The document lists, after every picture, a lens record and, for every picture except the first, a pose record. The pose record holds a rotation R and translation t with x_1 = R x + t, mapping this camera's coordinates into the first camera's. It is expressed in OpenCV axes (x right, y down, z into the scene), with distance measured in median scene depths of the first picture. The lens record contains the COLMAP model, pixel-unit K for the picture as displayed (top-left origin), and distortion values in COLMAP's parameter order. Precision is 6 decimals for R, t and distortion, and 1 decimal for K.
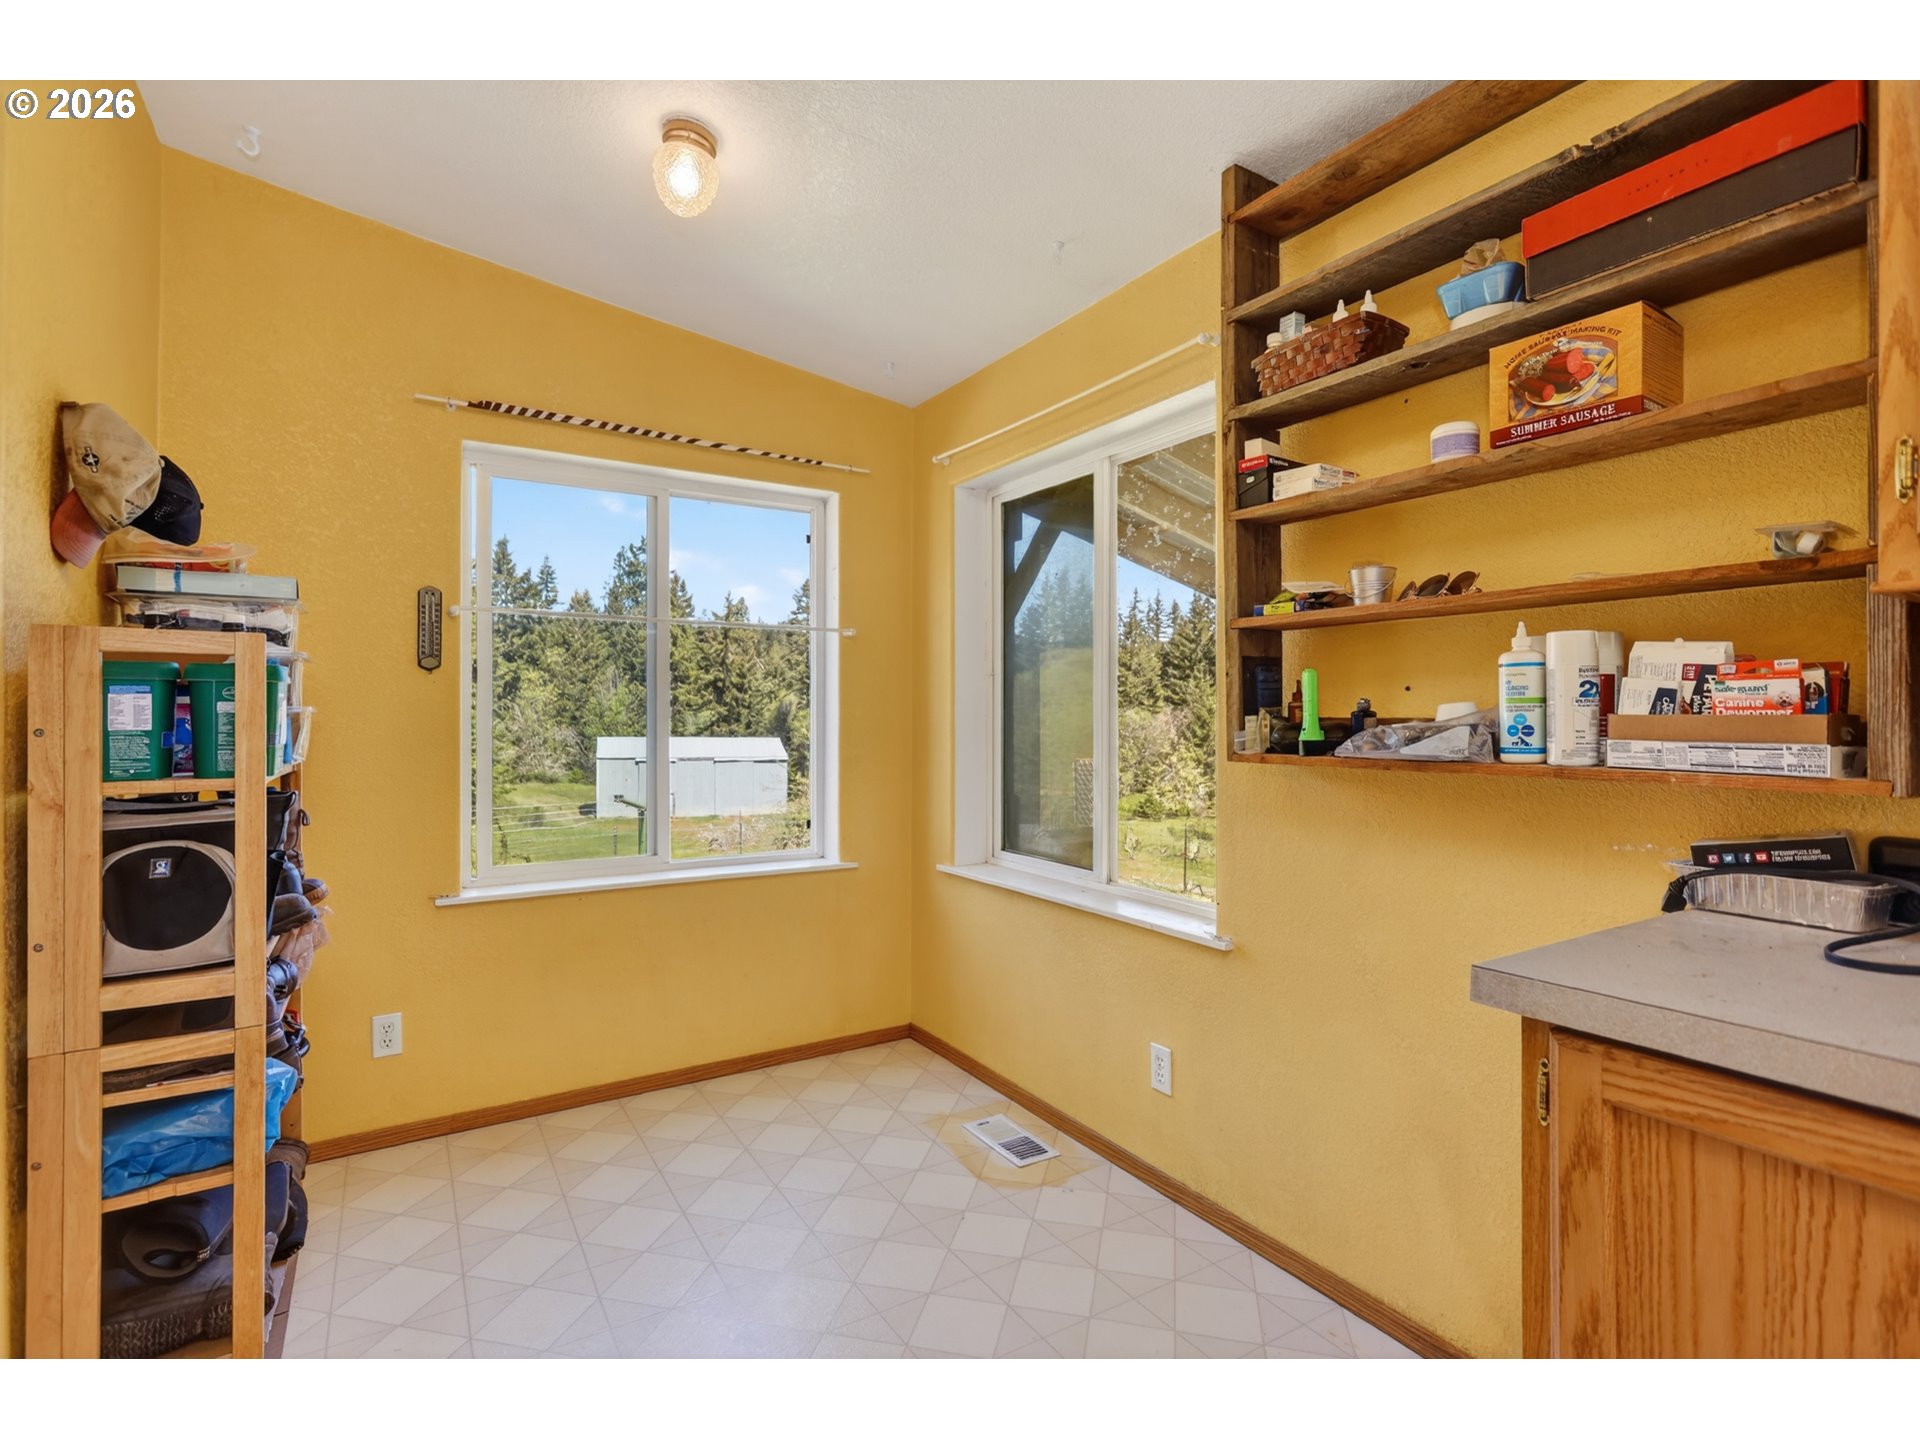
lens RADIAL K [[910.5, 0, 972.1], [0, 910.5, 723.0], [0, 0, 1]] dist [-0.001716, 0.001553]
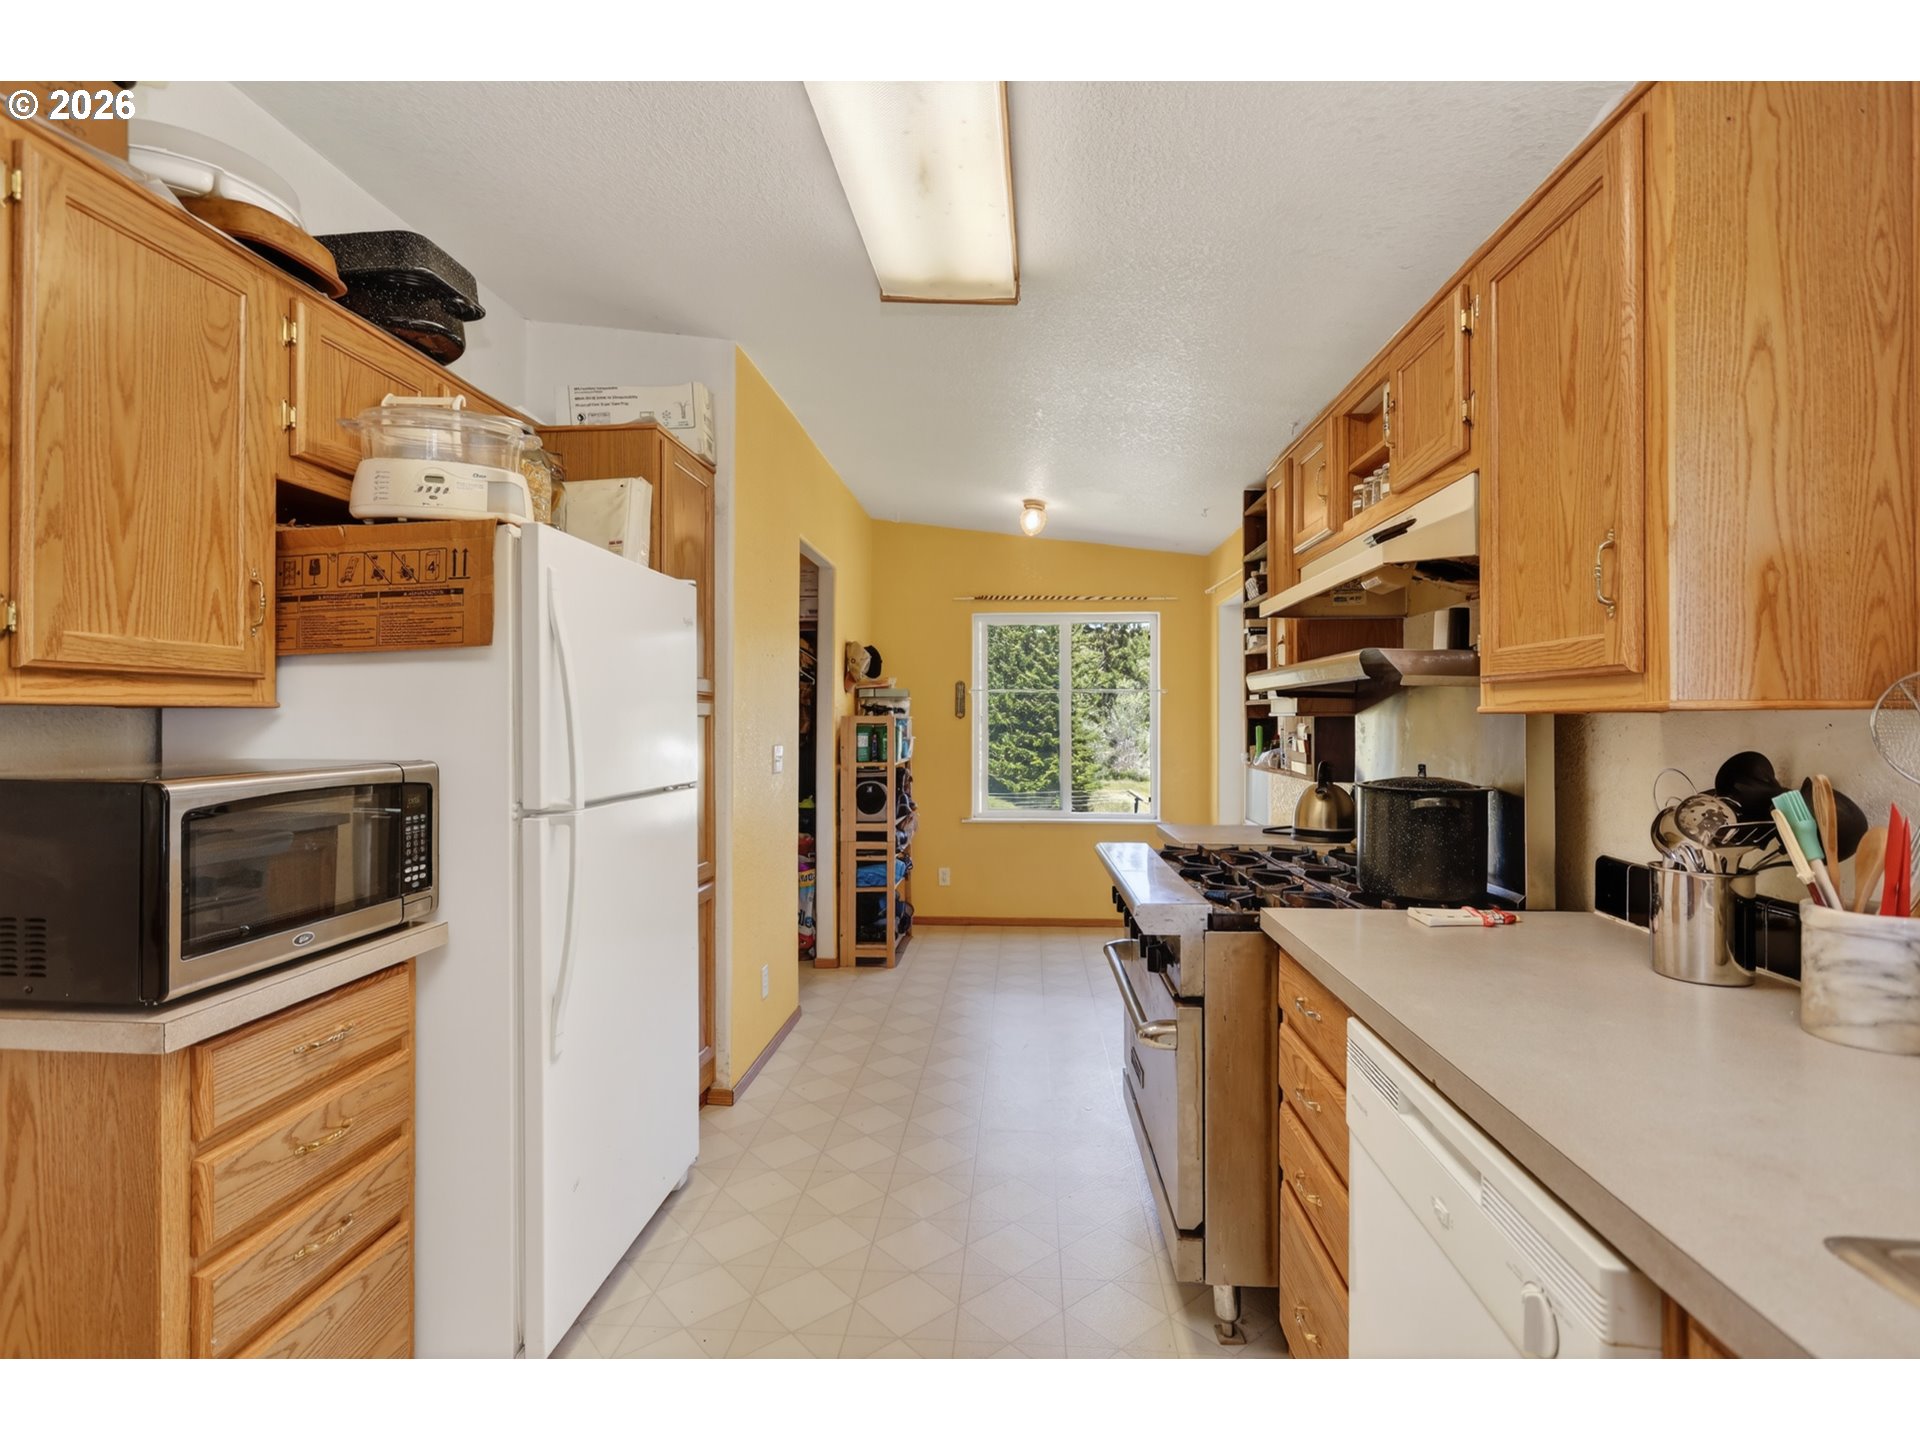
lens RADIAL K [[910.5, 0, 971.1], [0, 910.5, 723.5], [0, 0, 1]] dist [-0.001716, 0.001553]
pose [[0.811222, -0.000528, -0.584739, 1.054729], [-0.001148, 0.999996, -0.002496, -0.055594], [0.584738, 0.002696, 0.811218, -1.152979]]
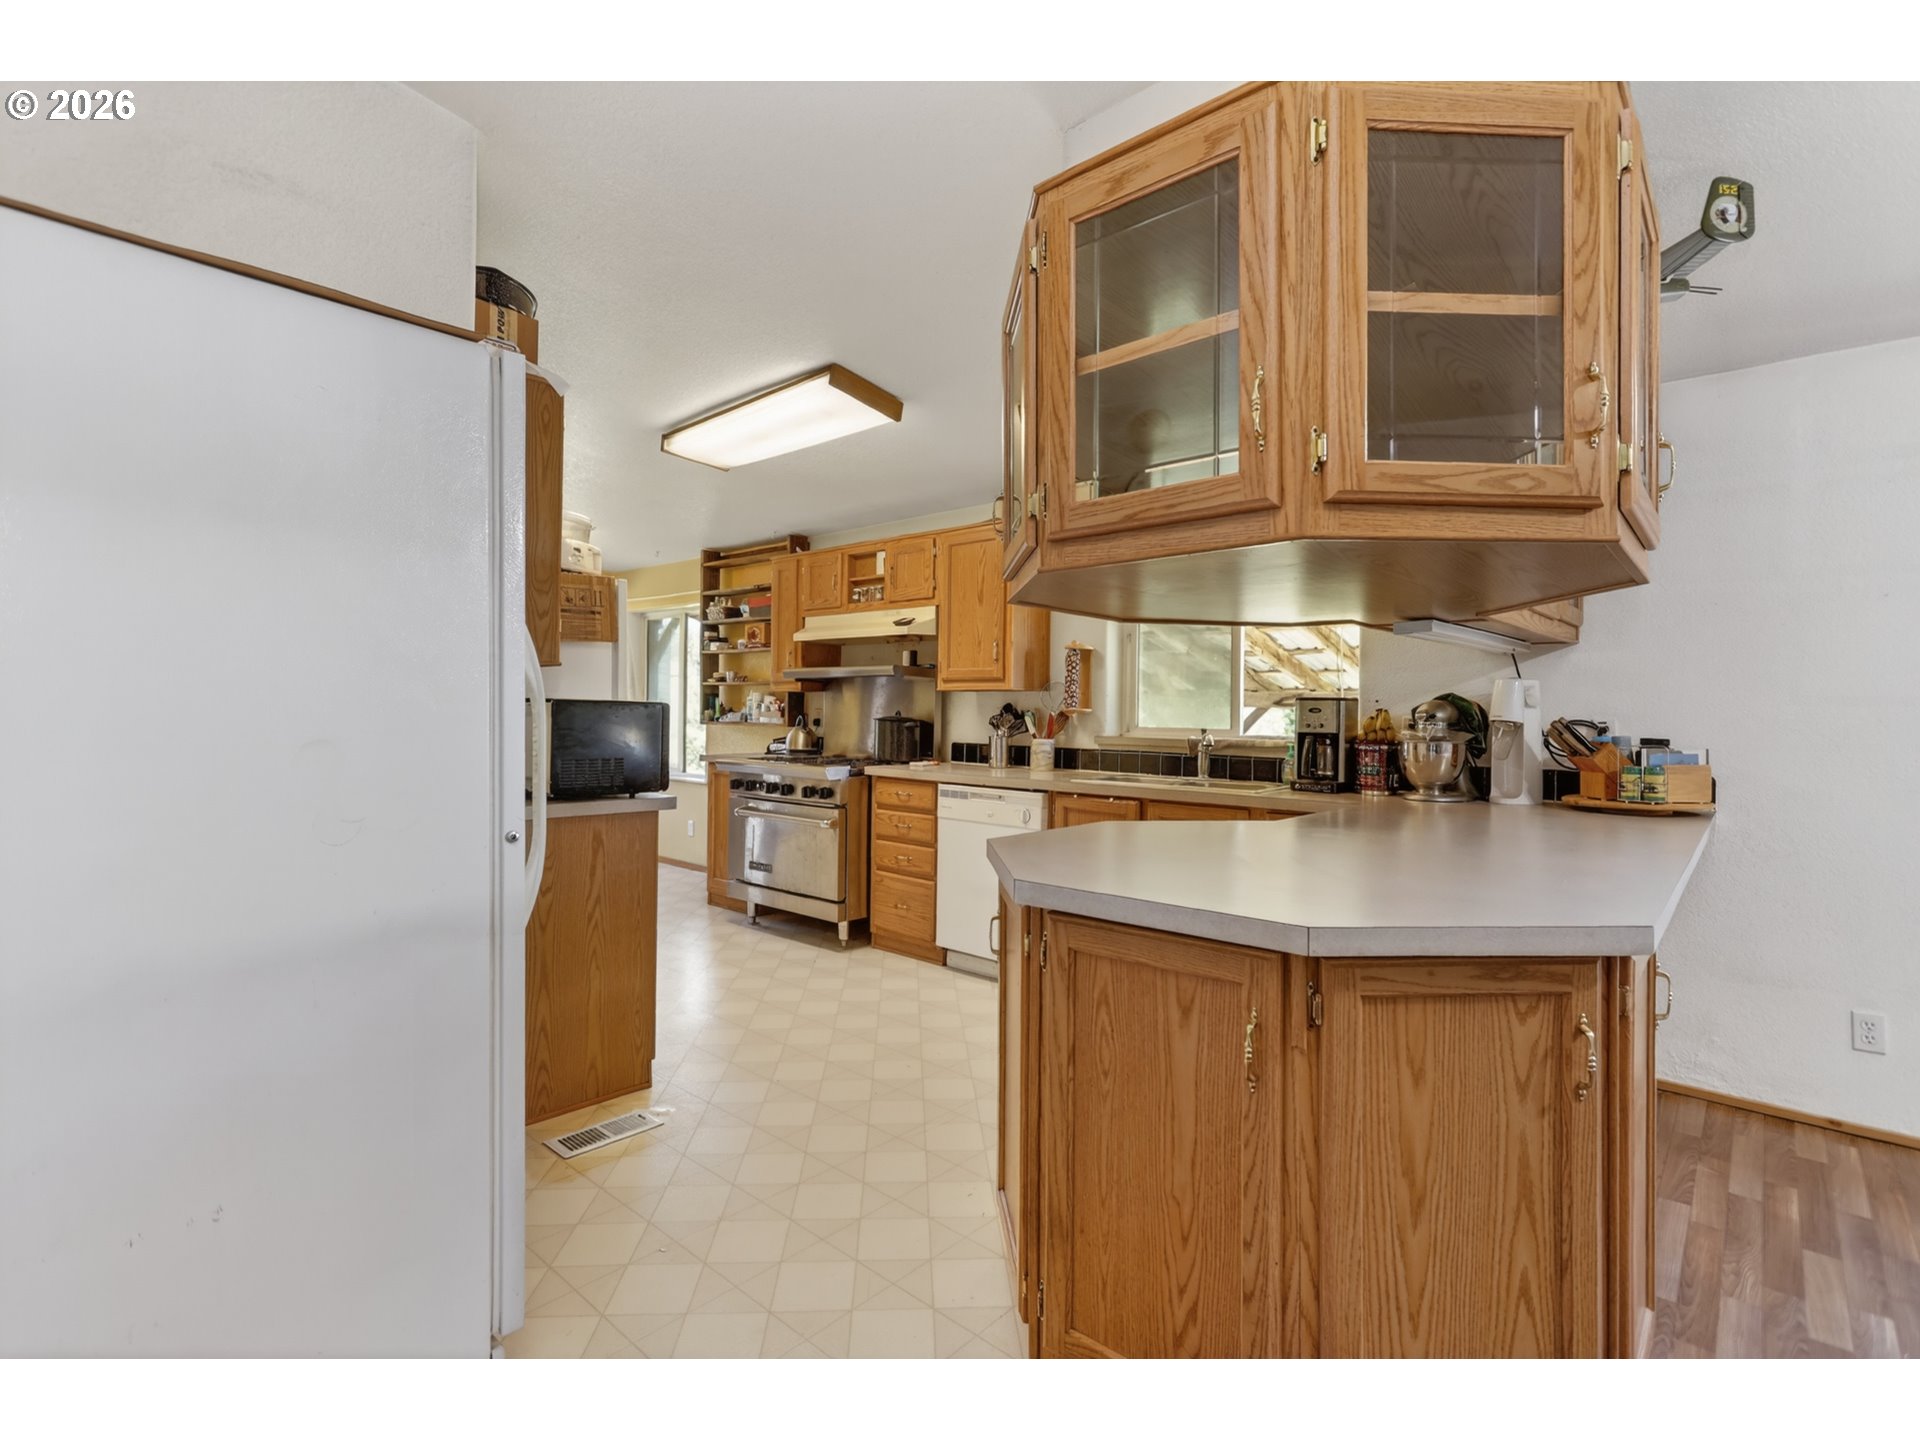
lens RADIAL K [[910.5, 0, 953.2], [0, 910.5, 713.8], [0, 0, 1]] dist [-0.001716, 0.001553]
pose [[0.961468, 0.011334, 0.274684, 0.265643], [-0.011190, 0.999935, -0.002093, 0.002540], [-0.274690, -0.001062, 0.961532, -2.631052]]
